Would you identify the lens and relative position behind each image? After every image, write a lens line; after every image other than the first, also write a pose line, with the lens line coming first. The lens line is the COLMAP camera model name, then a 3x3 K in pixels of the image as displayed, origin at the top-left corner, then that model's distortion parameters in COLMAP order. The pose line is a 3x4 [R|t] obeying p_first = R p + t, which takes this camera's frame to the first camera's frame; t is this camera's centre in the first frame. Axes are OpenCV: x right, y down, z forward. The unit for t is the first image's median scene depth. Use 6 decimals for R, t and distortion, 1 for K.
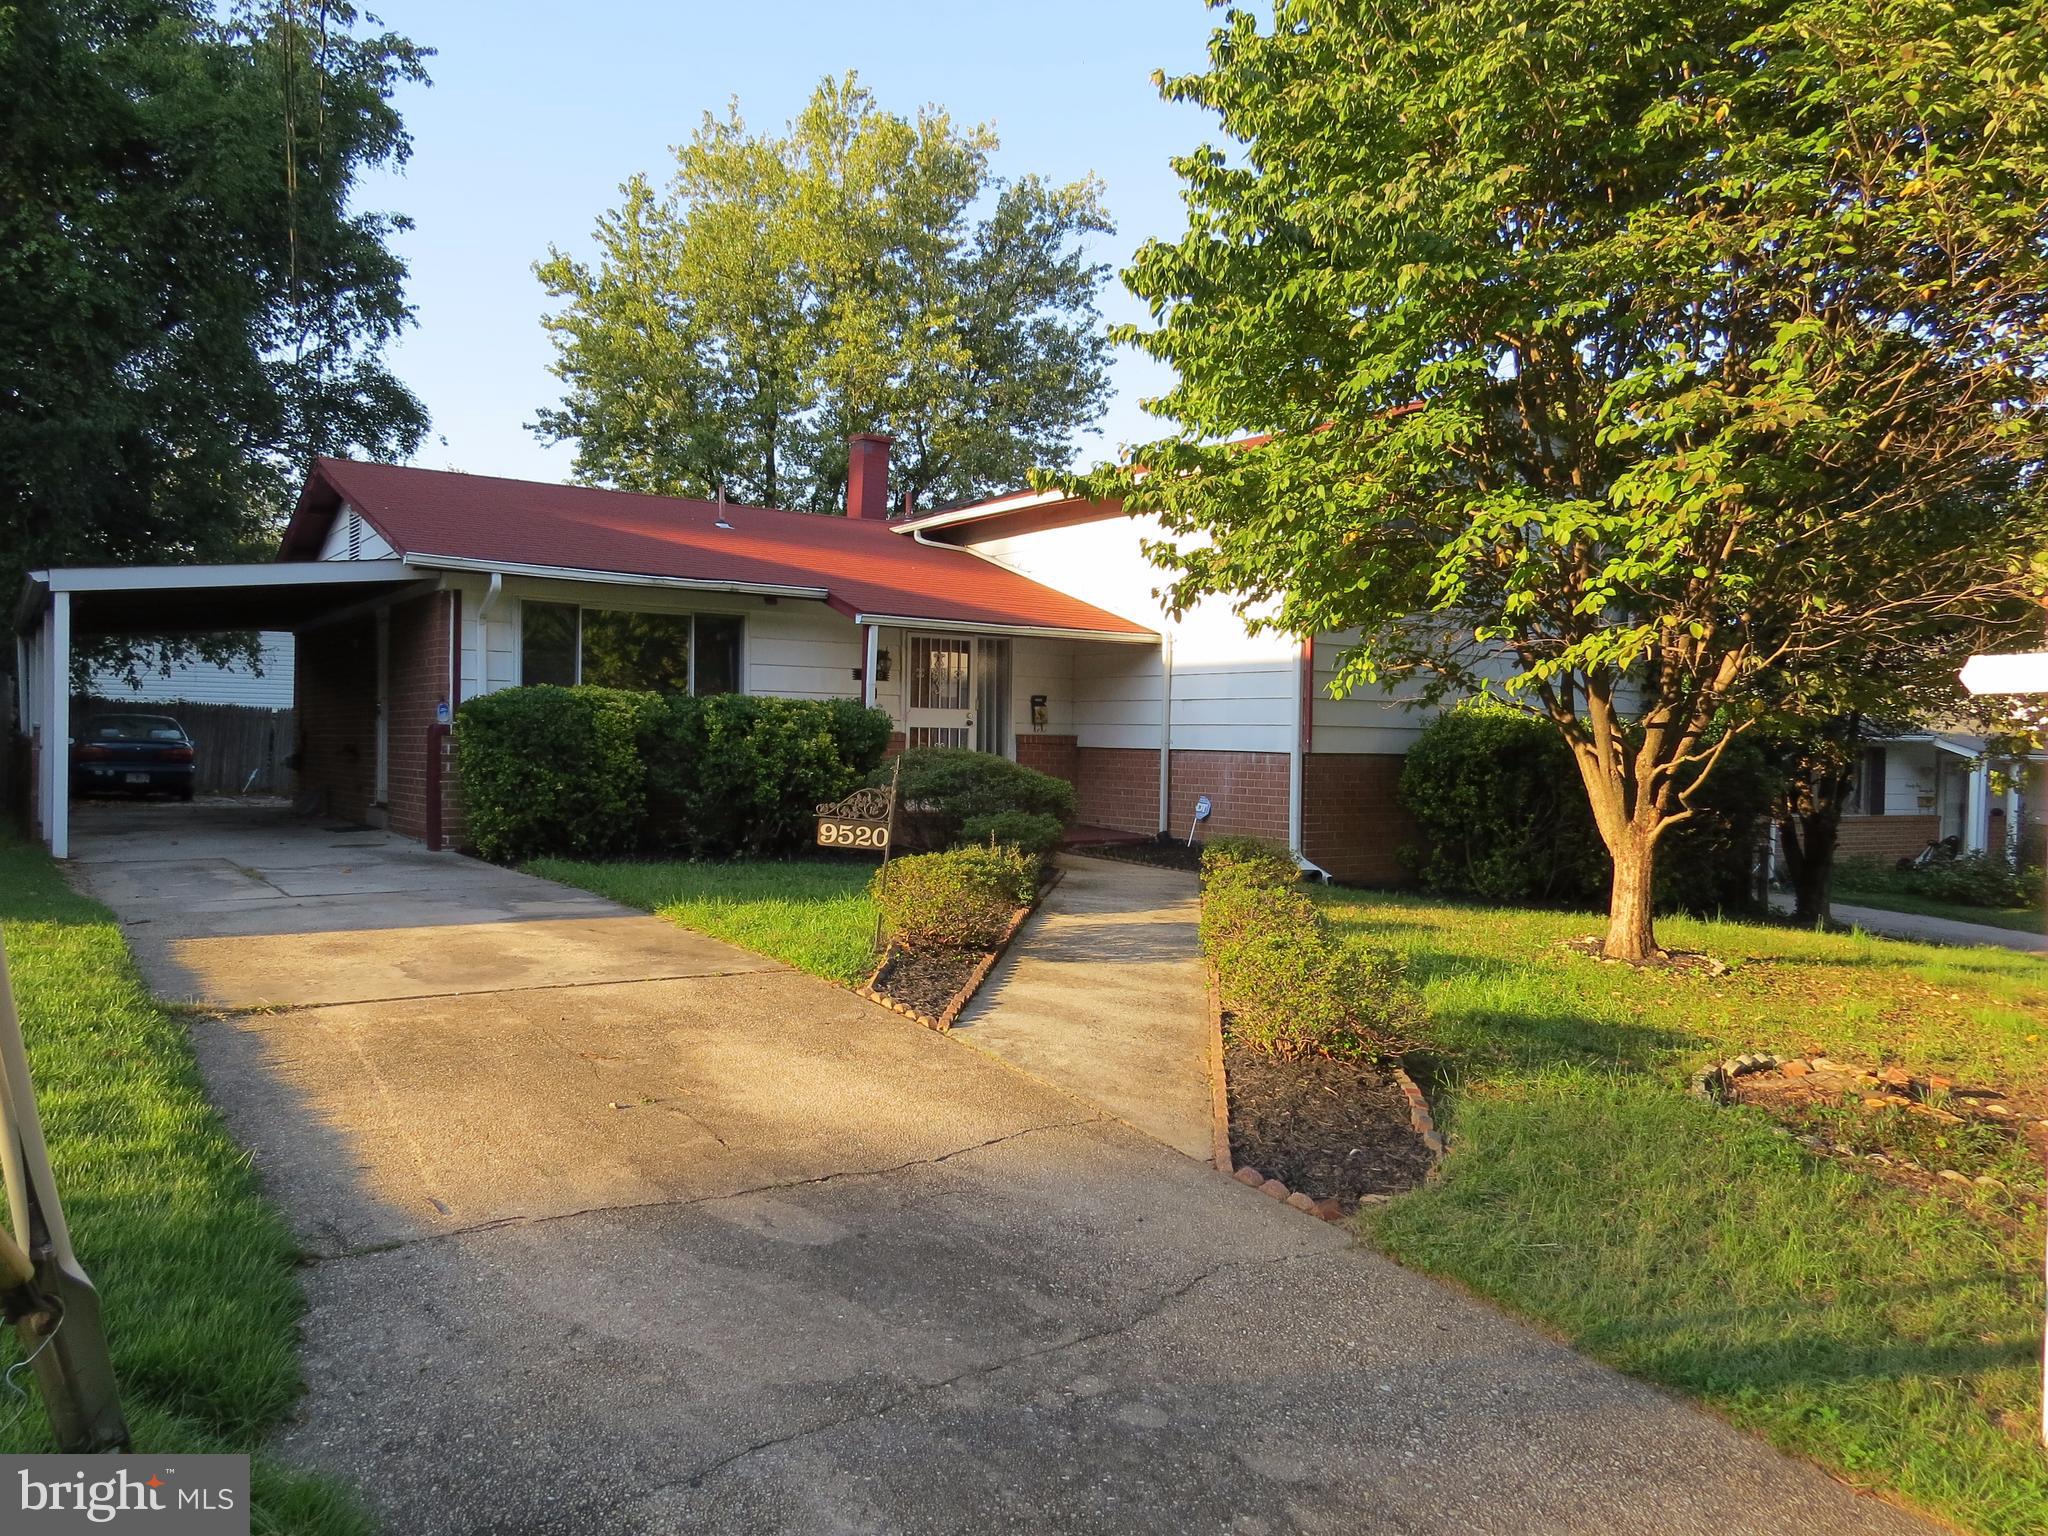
lens RADIAL K [[1467.9, 0, 1022.3], [0, 1467.9, 768.3], [0, 0, 1]] dist [-0.045098, 0.034794]
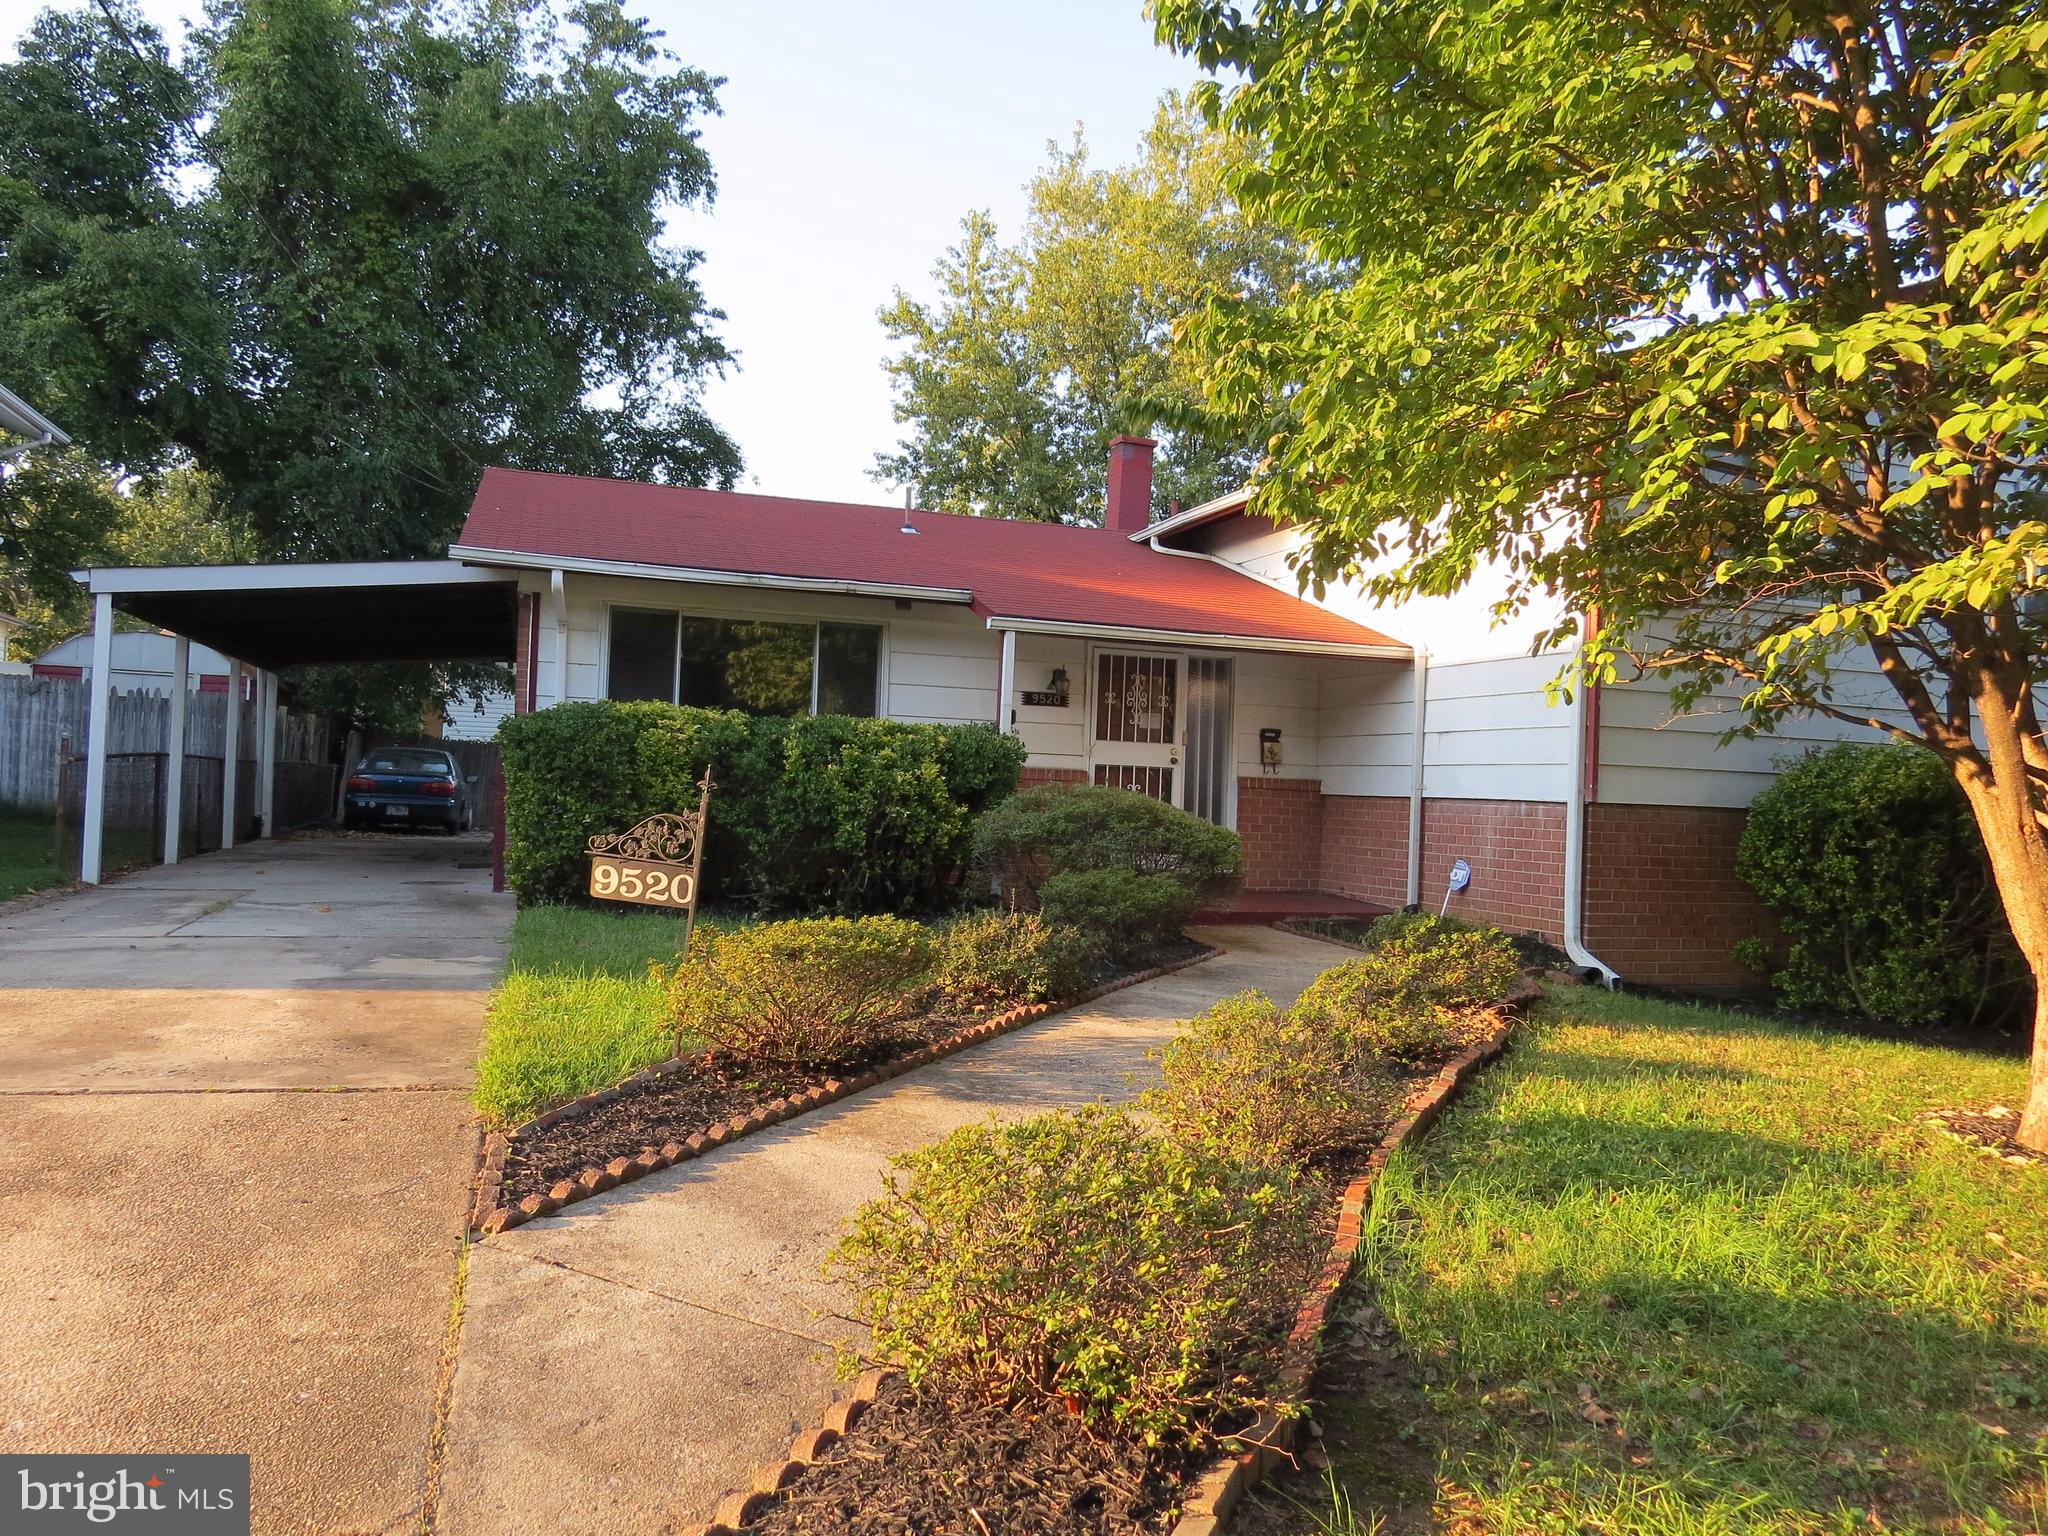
lens RADIAL K [[1467.9, 0, 1014.7], [0, 1467.9, 771.4], [0, 0, 1]] dist [-0.045098, 0.034794]
pose [[0.955849, 0.014709, -0.293490, 0.116295], [-0.026840, 0.998942, -0.037348, 0.007364], [0.292630, 0.043577, 0.955232, 0.204323]]
